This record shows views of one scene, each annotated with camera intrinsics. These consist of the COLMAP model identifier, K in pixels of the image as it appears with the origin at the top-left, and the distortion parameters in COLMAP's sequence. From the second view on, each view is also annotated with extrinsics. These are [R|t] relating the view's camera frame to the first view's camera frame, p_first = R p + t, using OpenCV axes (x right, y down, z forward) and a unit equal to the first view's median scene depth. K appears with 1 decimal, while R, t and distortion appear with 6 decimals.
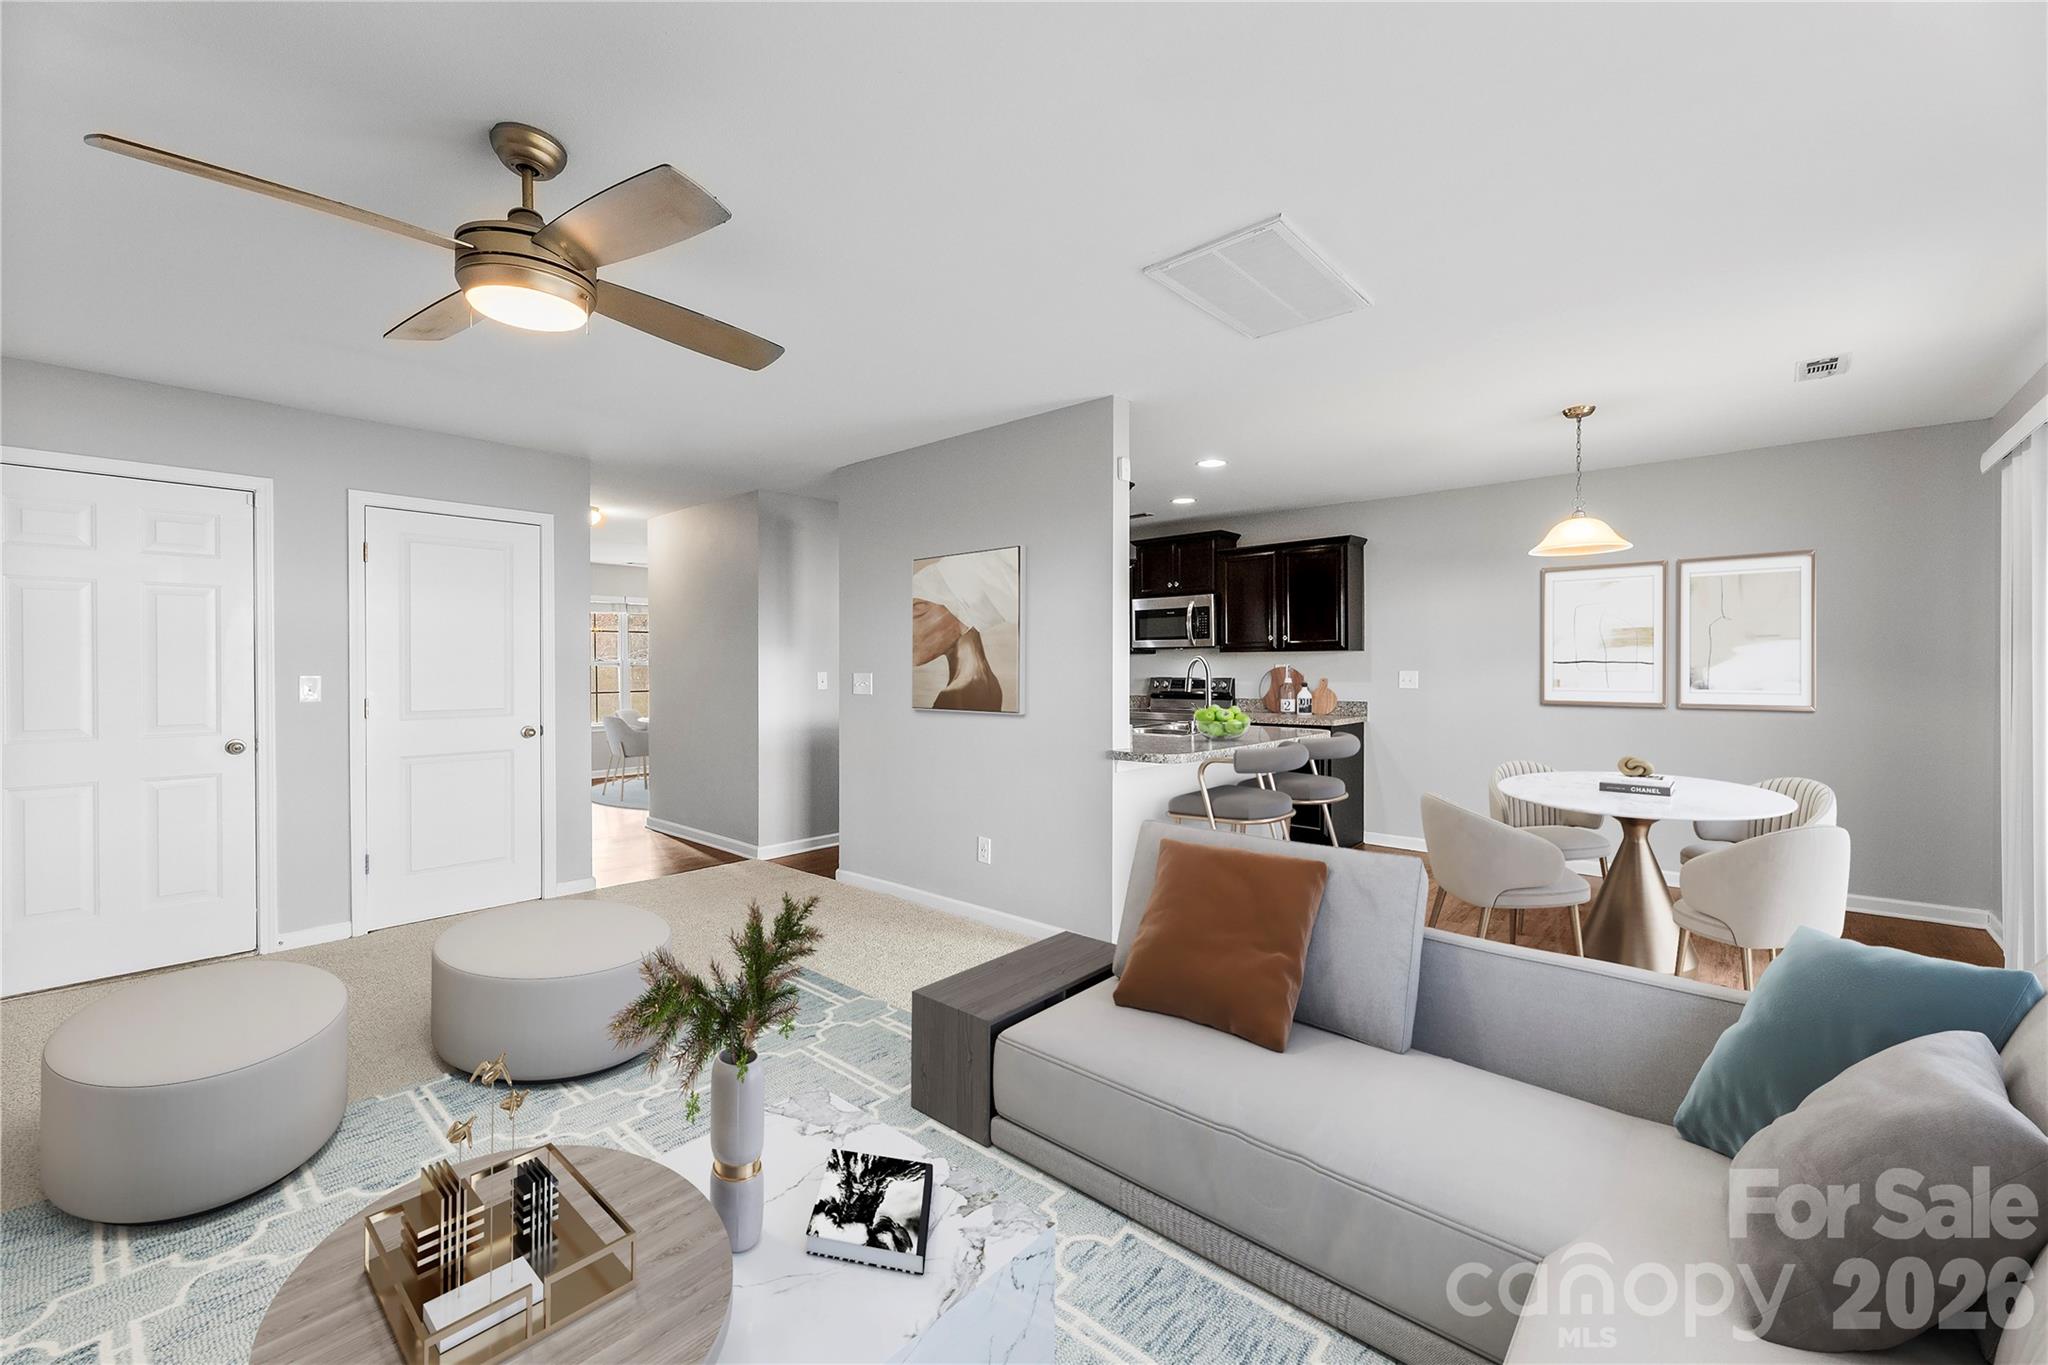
lens RADIAL K [[834.8, 0, 1016.6], [0, 834.8, 675.0], [0, 0, 1]] dist [-0.002519, -0.000103]
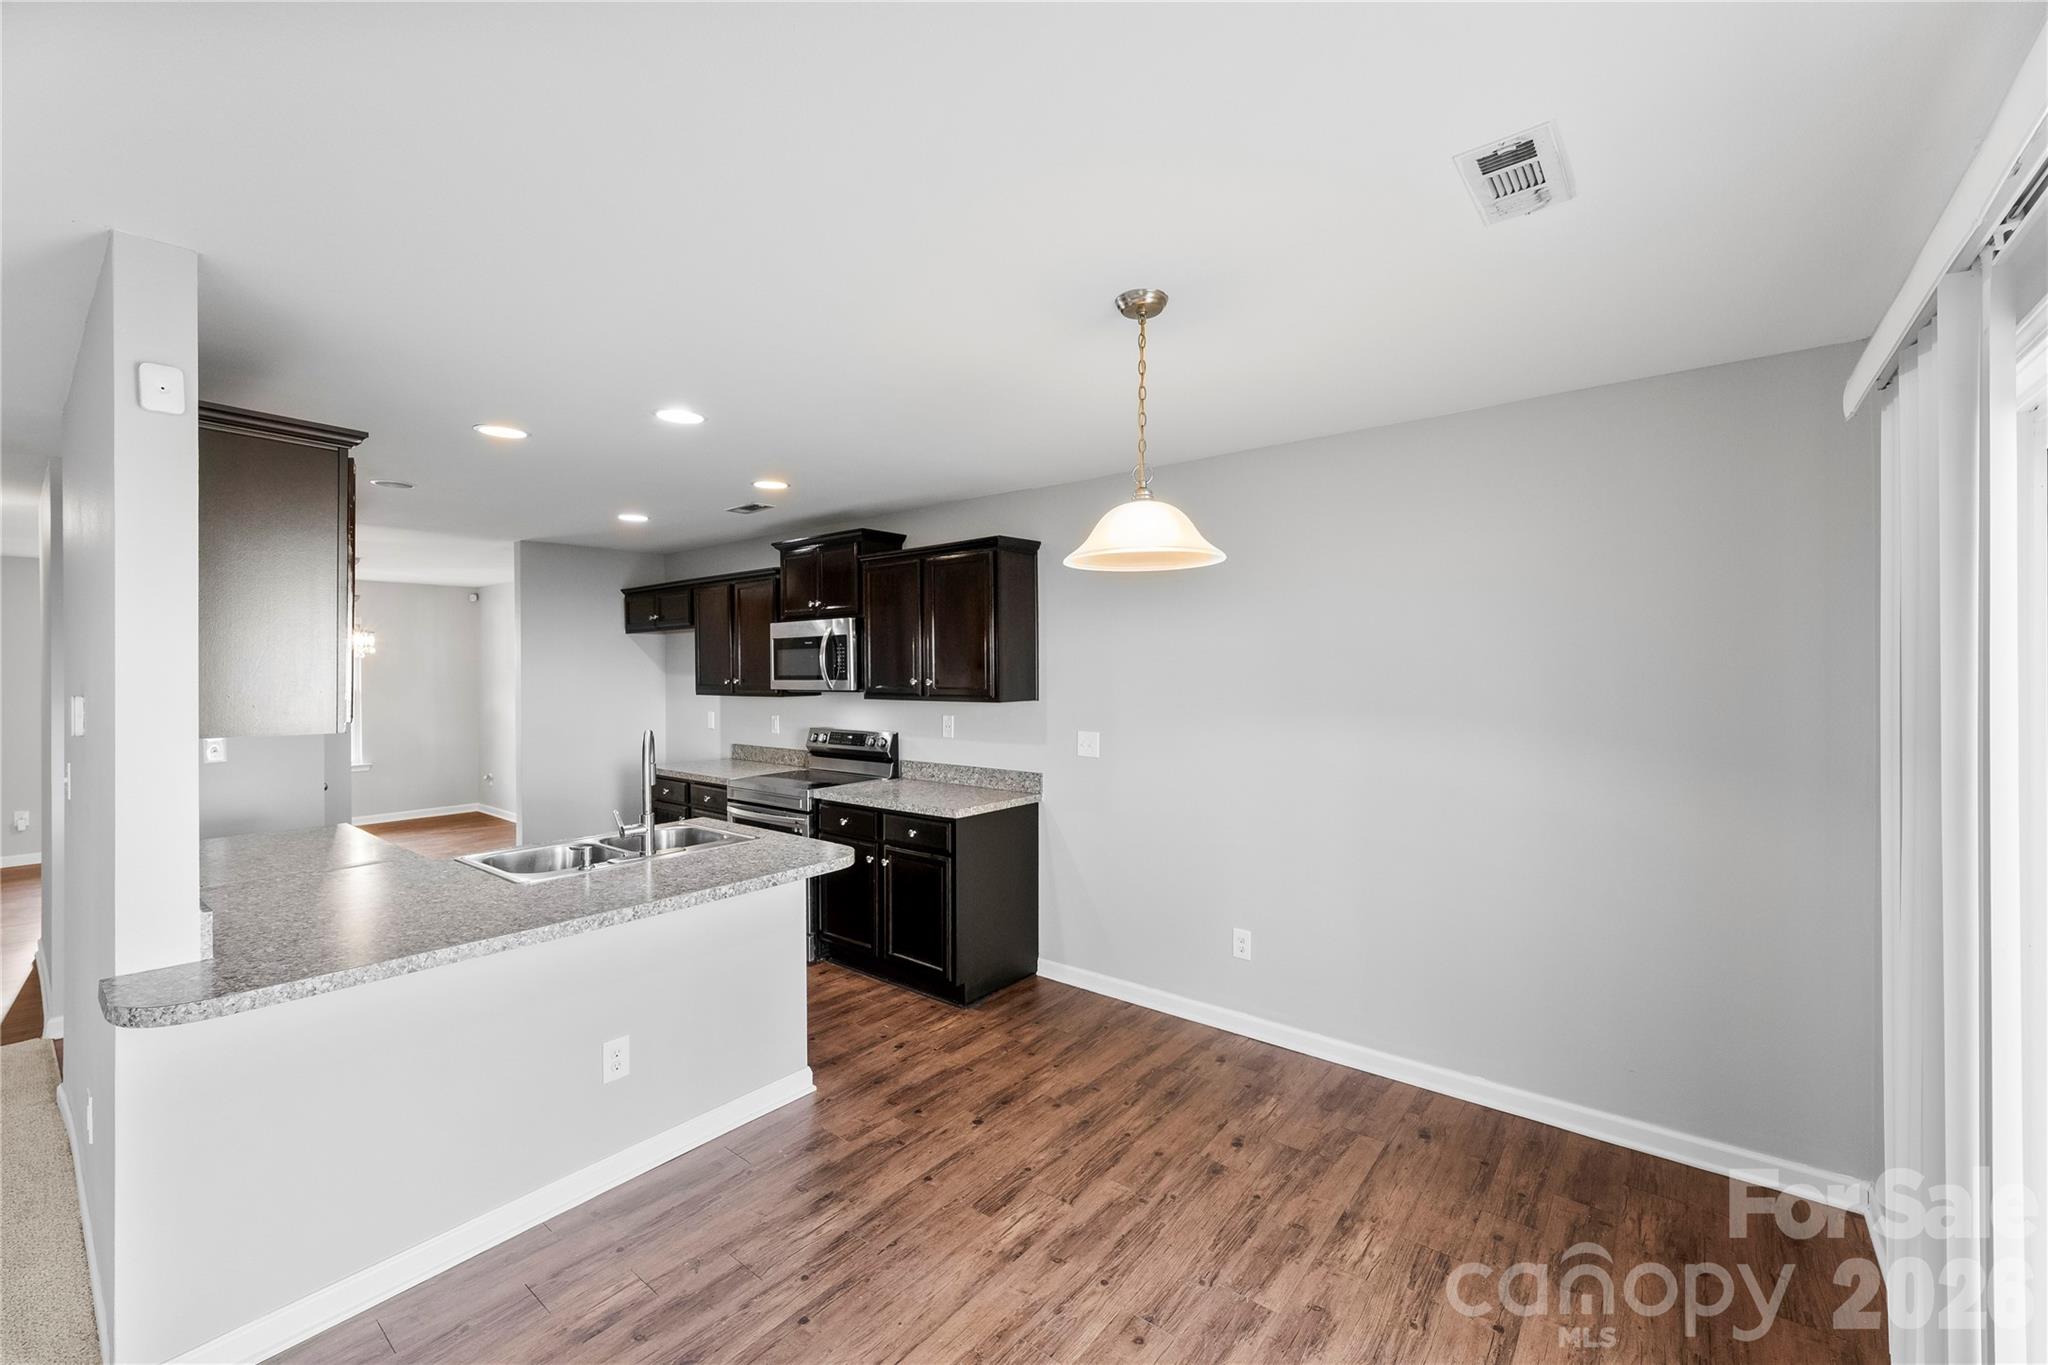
lens RADIAL K [[834.8, 0, 1019.0], [0, 834.8, 678.5], [0, 0, 1]] dist [-0.002519, -0.000103]
pose [[0.998092, -0.004075, 0.061616, 0.333660], [0.004100, 0.999992, -0.000290, -0.043899], [-0.061614, 0.000542, 0.998100, 0.279073]]
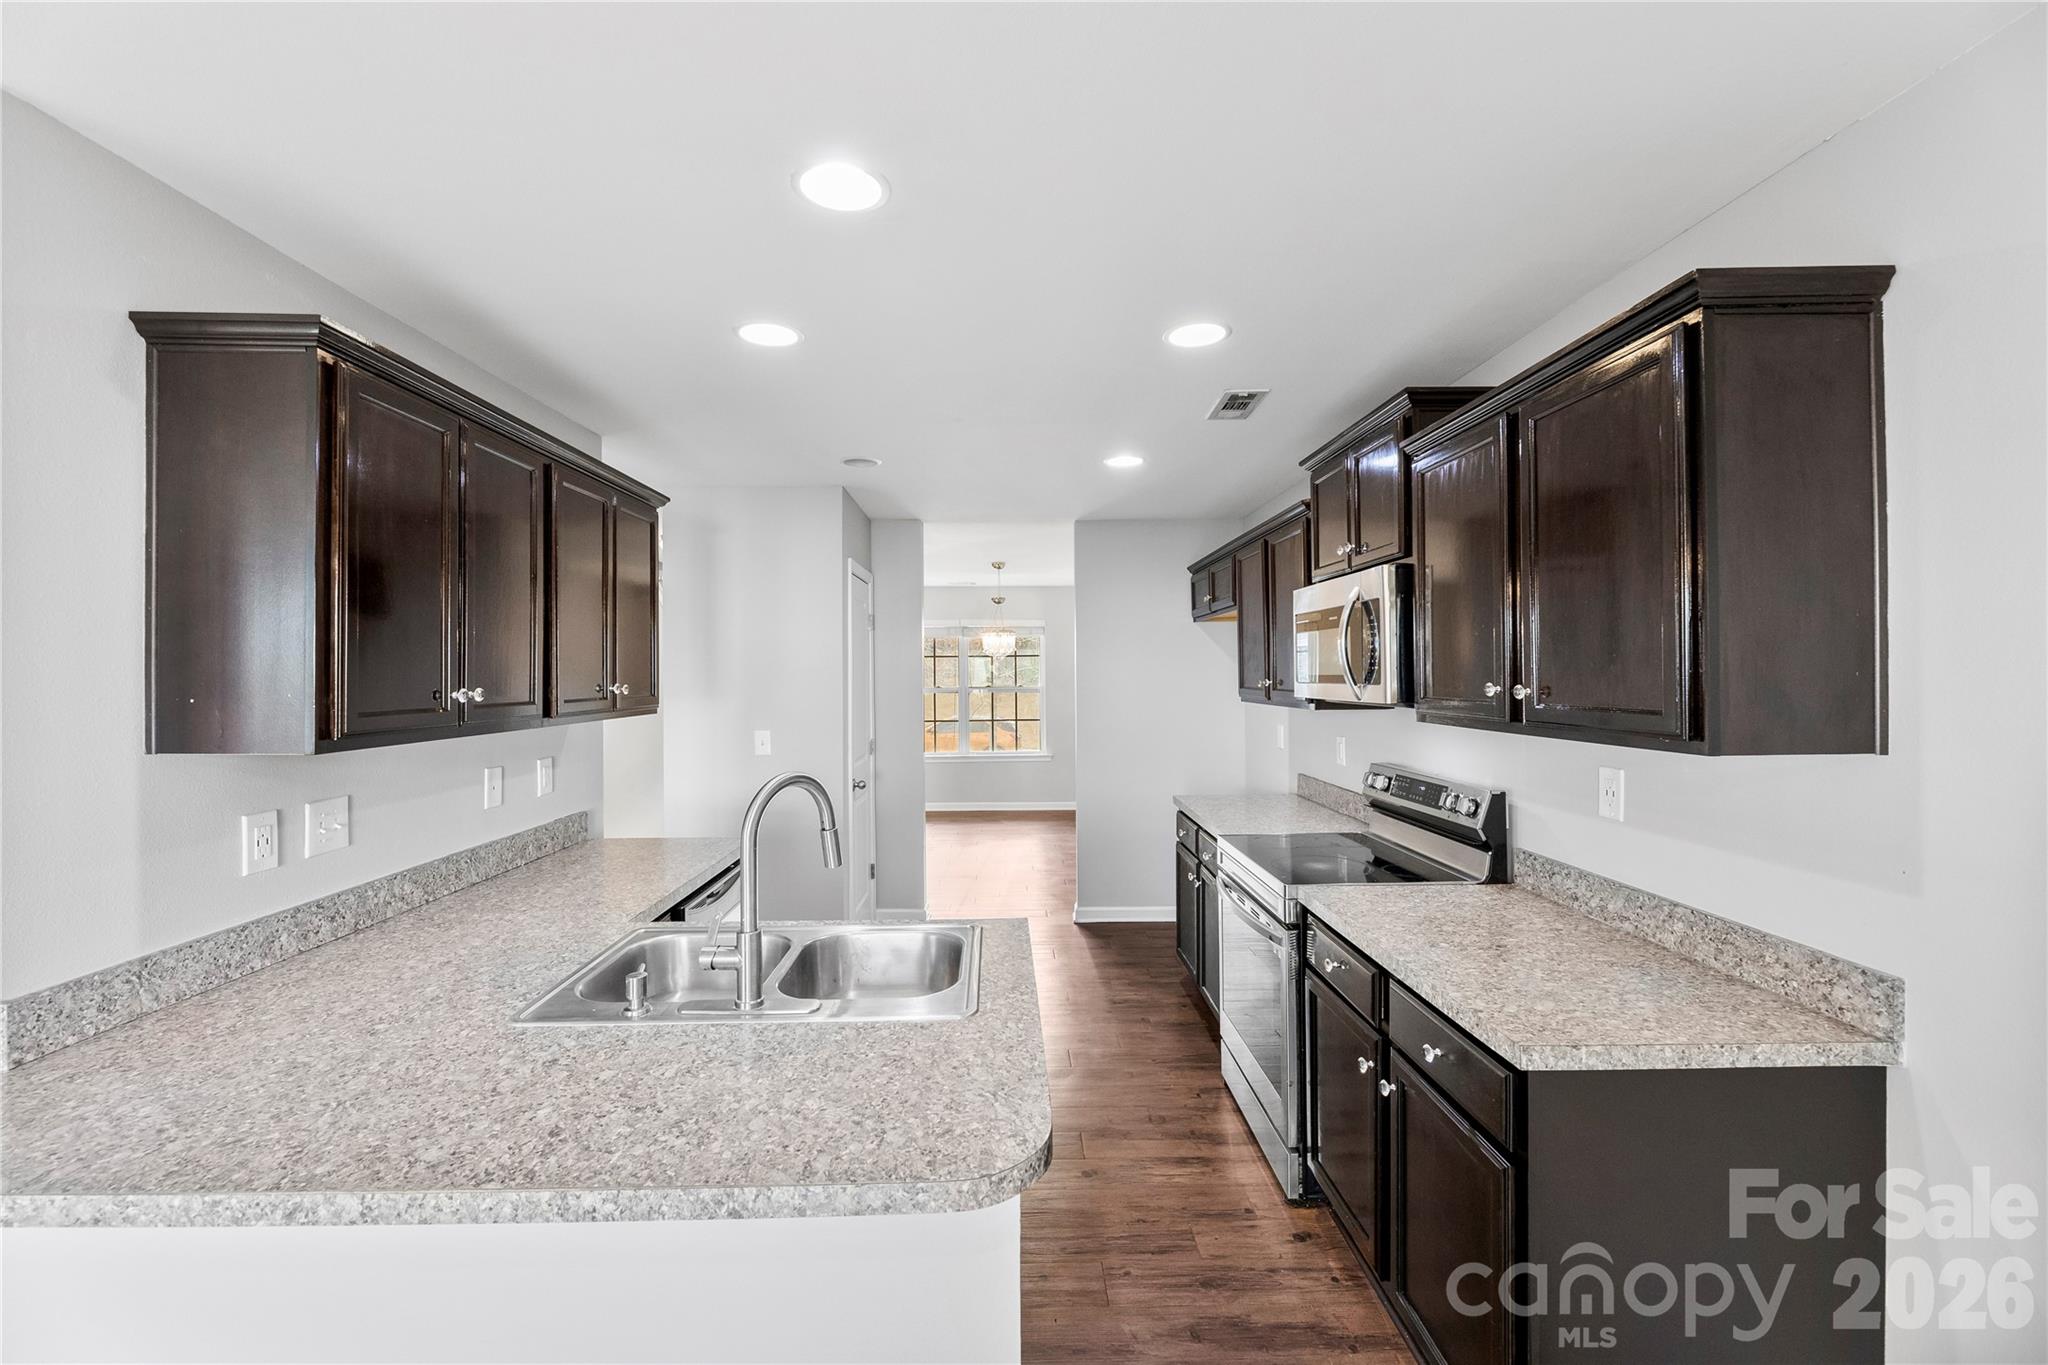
lens RADIAL K [[834.8, 0, 1018.0], [0, 834.8, 669.8], [0, 0, 1]] dist [-0.002519, -0.000103]
pose [[0.691625, -0.002924, -0.722250, 0.389343], [-0.006079, 0.999933, -0.009870, -0.044994], [0.722231, 0.011216, 0.691561, 0.622111]]
